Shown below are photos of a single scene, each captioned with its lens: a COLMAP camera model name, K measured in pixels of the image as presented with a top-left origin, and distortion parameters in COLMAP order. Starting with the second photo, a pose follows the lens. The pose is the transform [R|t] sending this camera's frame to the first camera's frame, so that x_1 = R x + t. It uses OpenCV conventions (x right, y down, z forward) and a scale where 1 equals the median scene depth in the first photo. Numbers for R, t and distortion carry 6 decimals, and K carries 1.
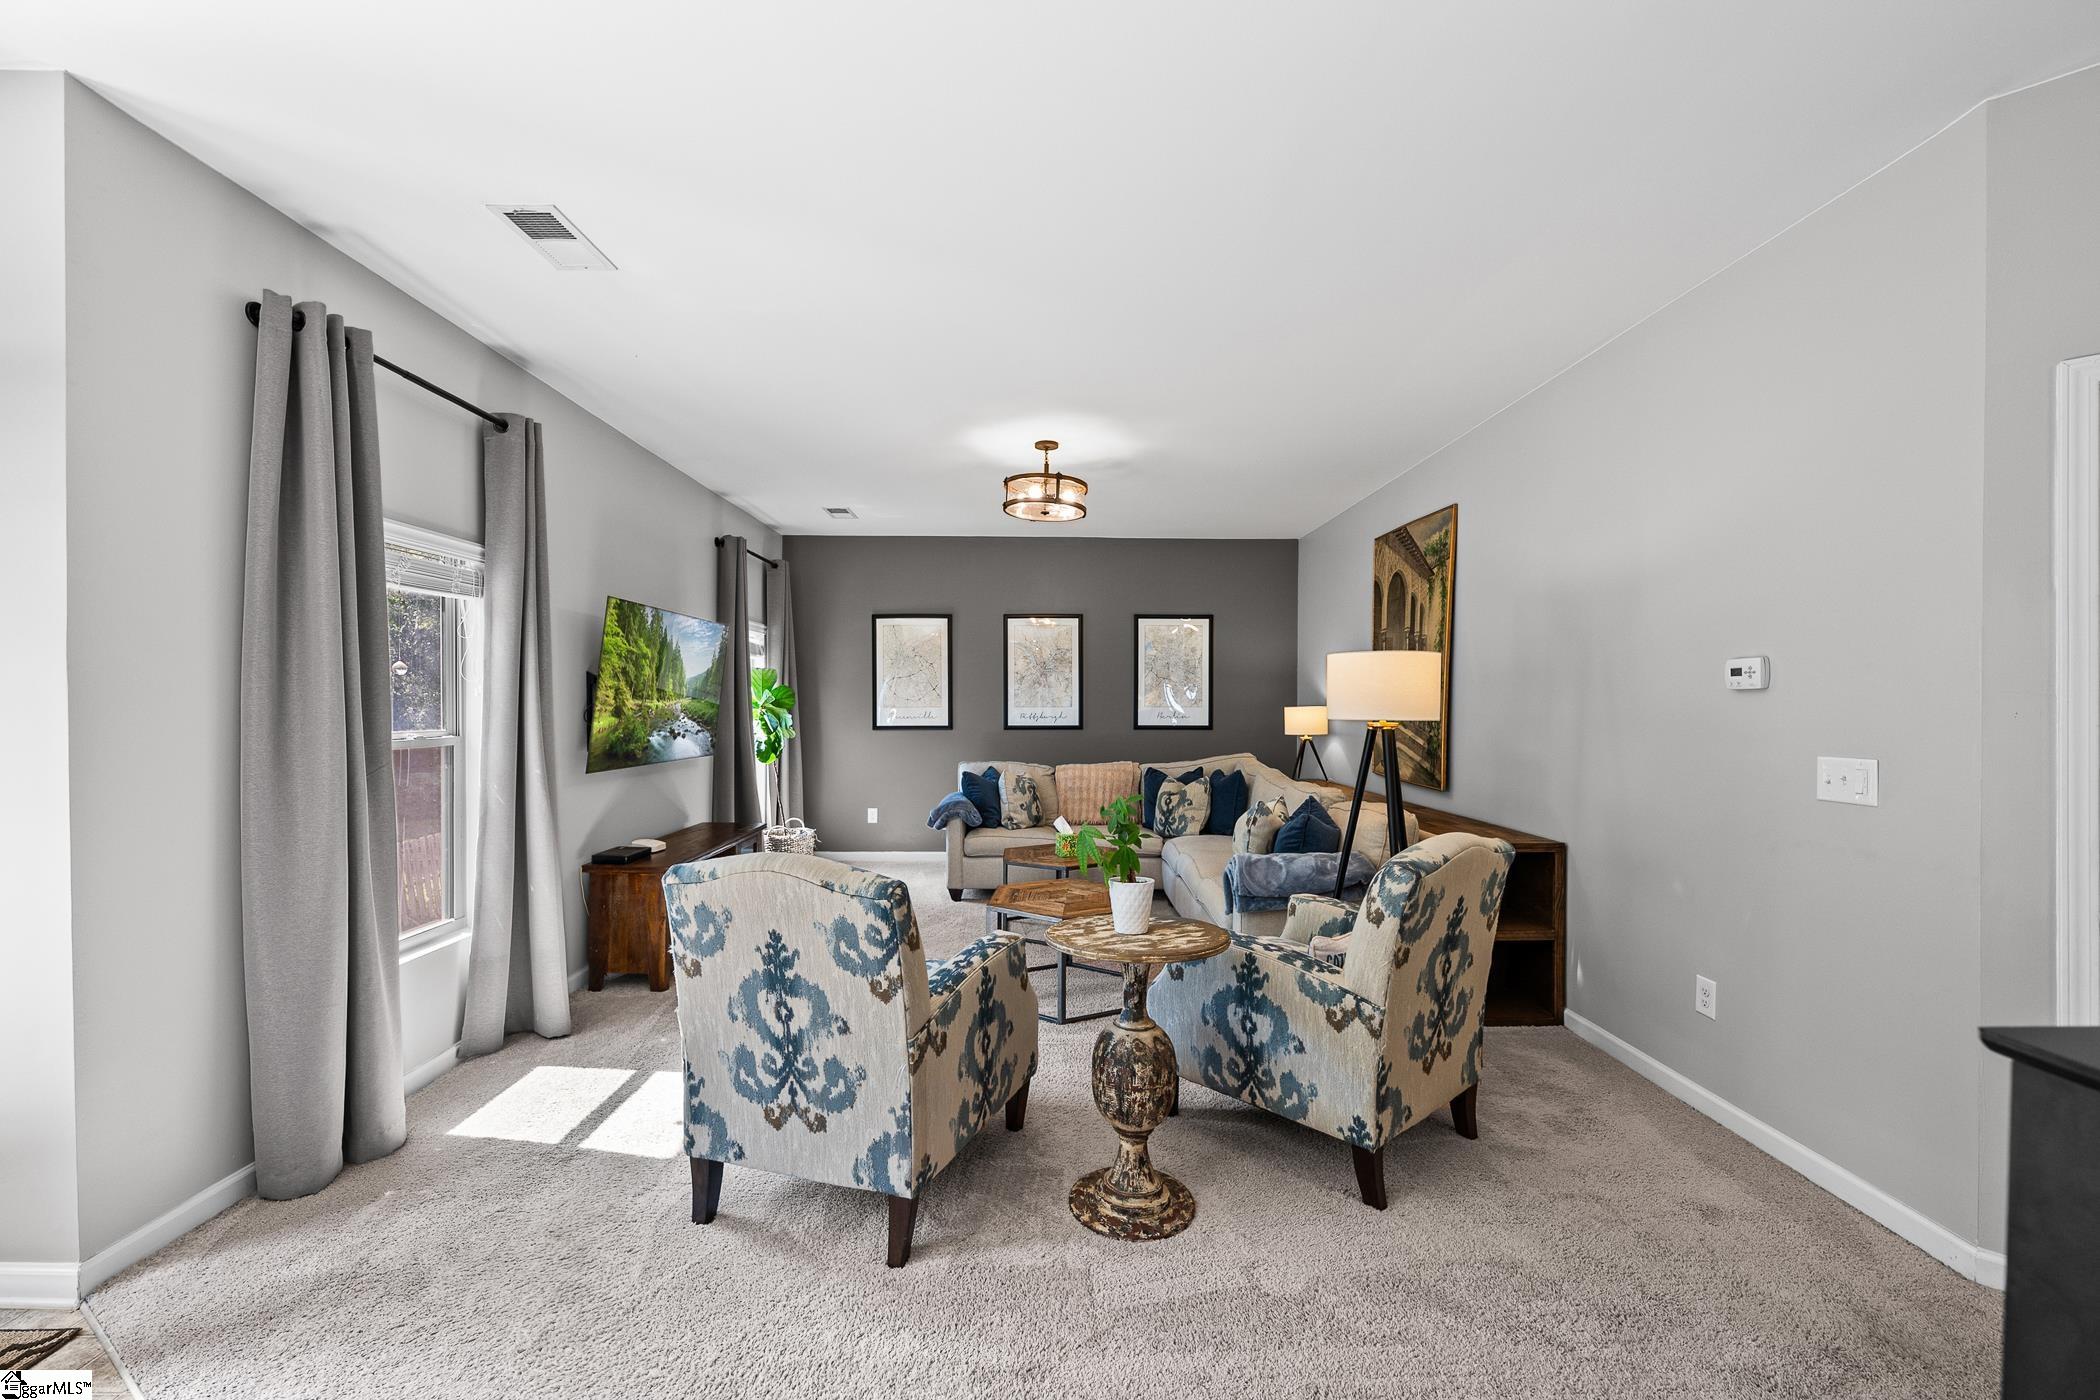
lens RADIAL K [[852.1, 0, 1039.2], [0, 852.1, 714.6], [0, 0, 1]] dist [0.000730, -0.001600]
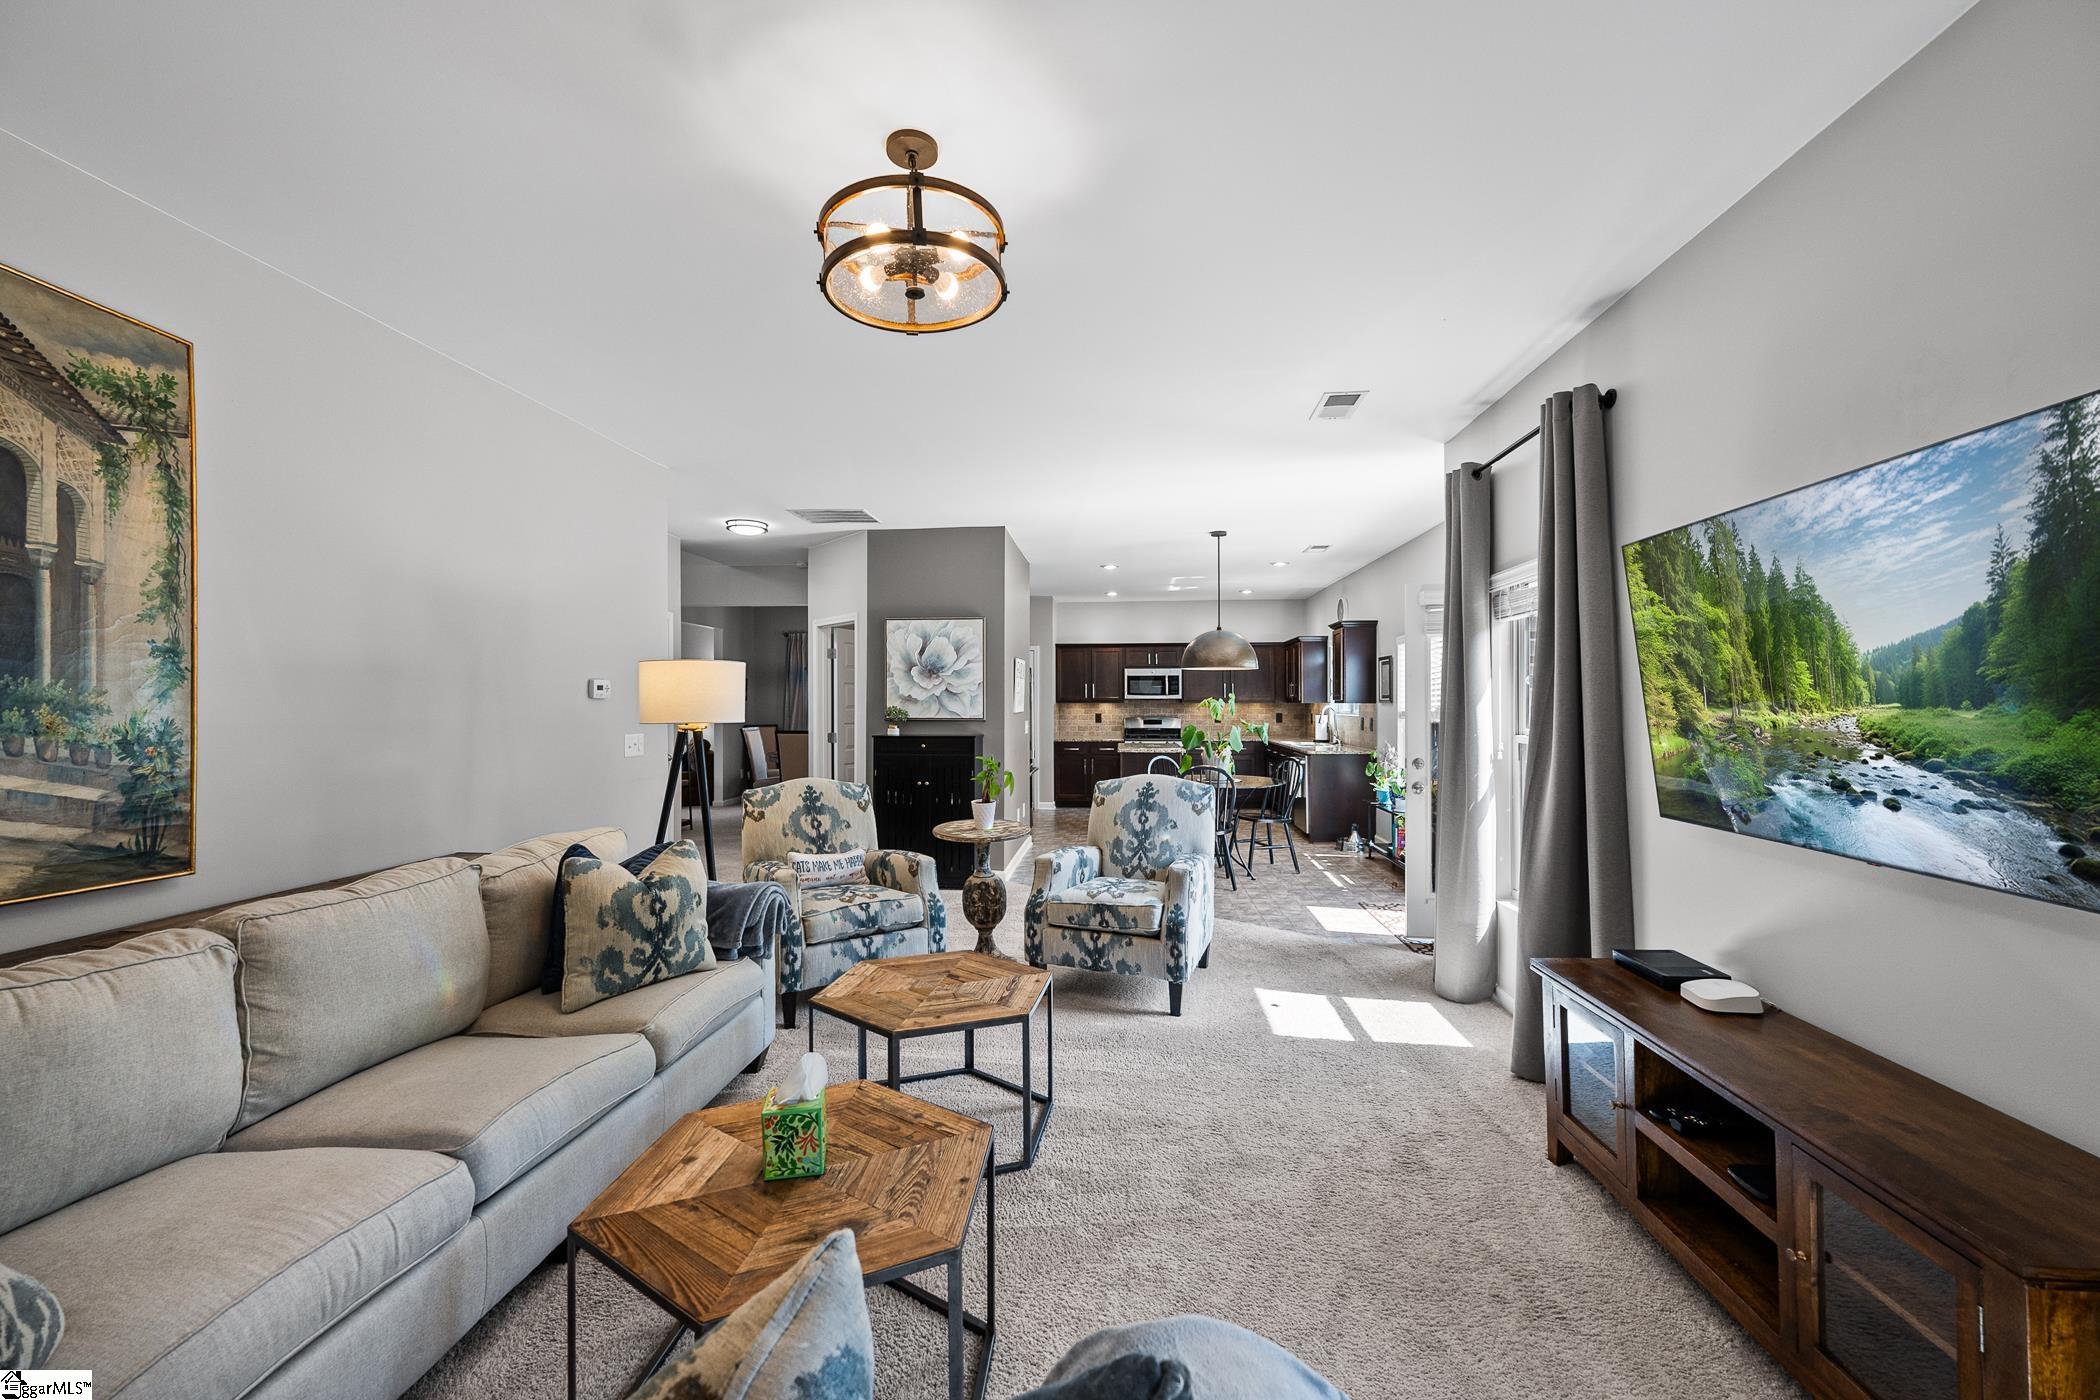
lens RADIAL K [[852.1, 0, 1042.0], [0, 852.1, 685.0], [0, 0, 1]] dist [0.000730, -0.001600]
pose [[-0.994500, -0.000958, 0.104731, -0.133139], [-0.001701, 0.999974, -0.007003, -0.032497], [-0.104722, -0.007143, -0.994476, 1.836972]]
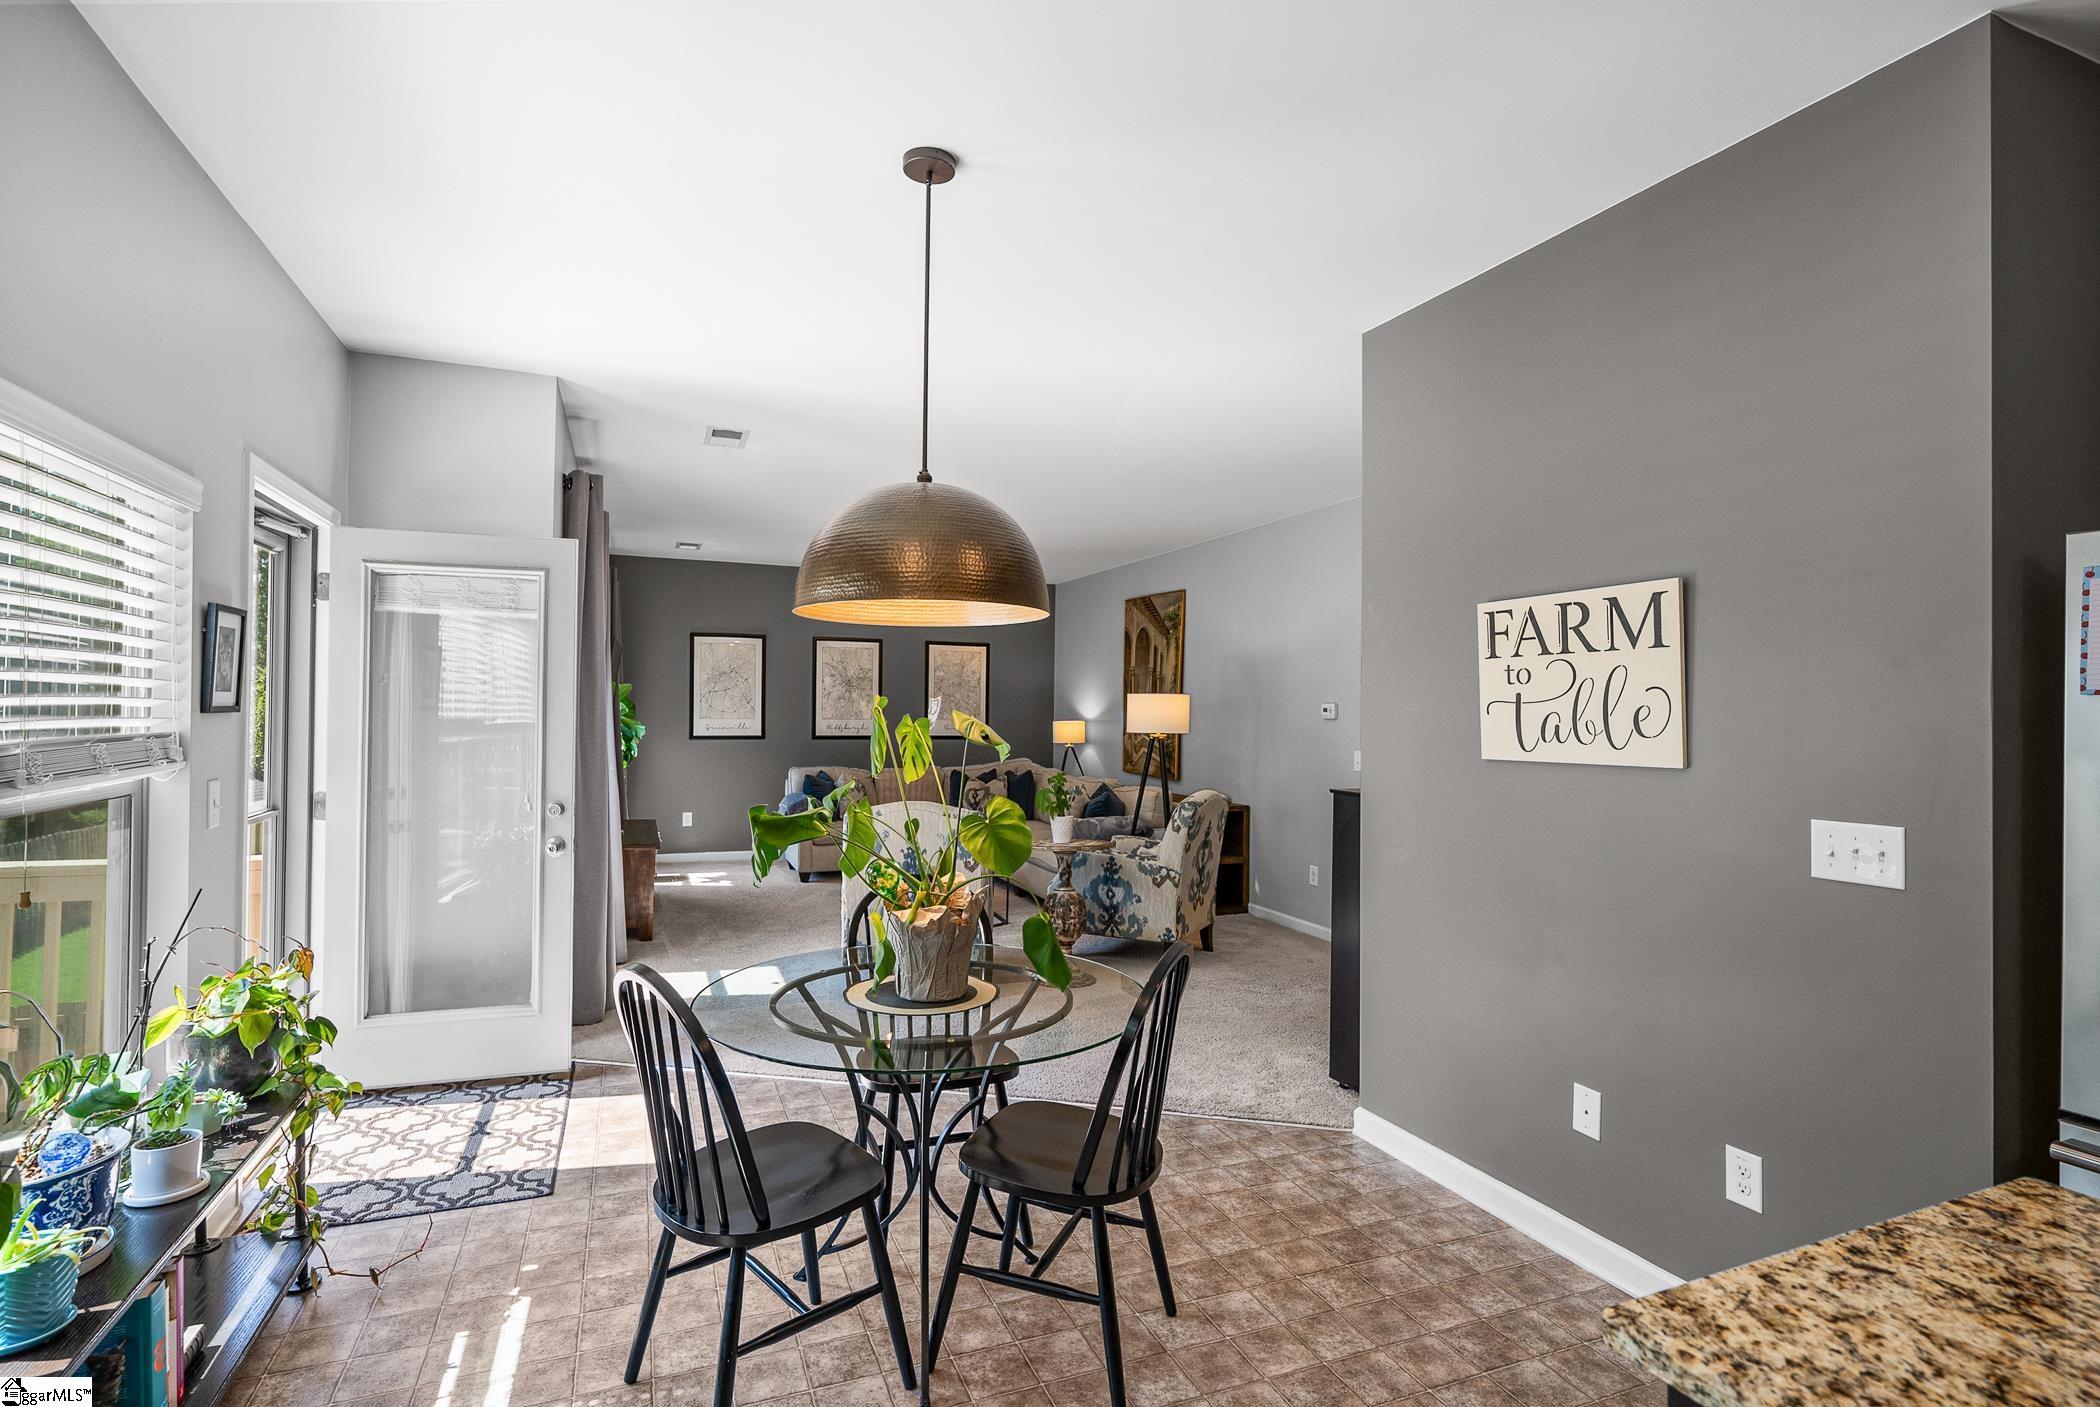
lens RADIAL K [[1007.2, 0, 1039.1], [0, 1007.2, 709.7], [0, 0, 1]] dist [-0.003338, 0.000703]
pose [[0.932938, 0.009307, 0.359916, -0.490776], [-0.004817, 0.999899, -0.013370, -0.010654], [-0.360004, 0.010740, 0.932889, -0.714563]]
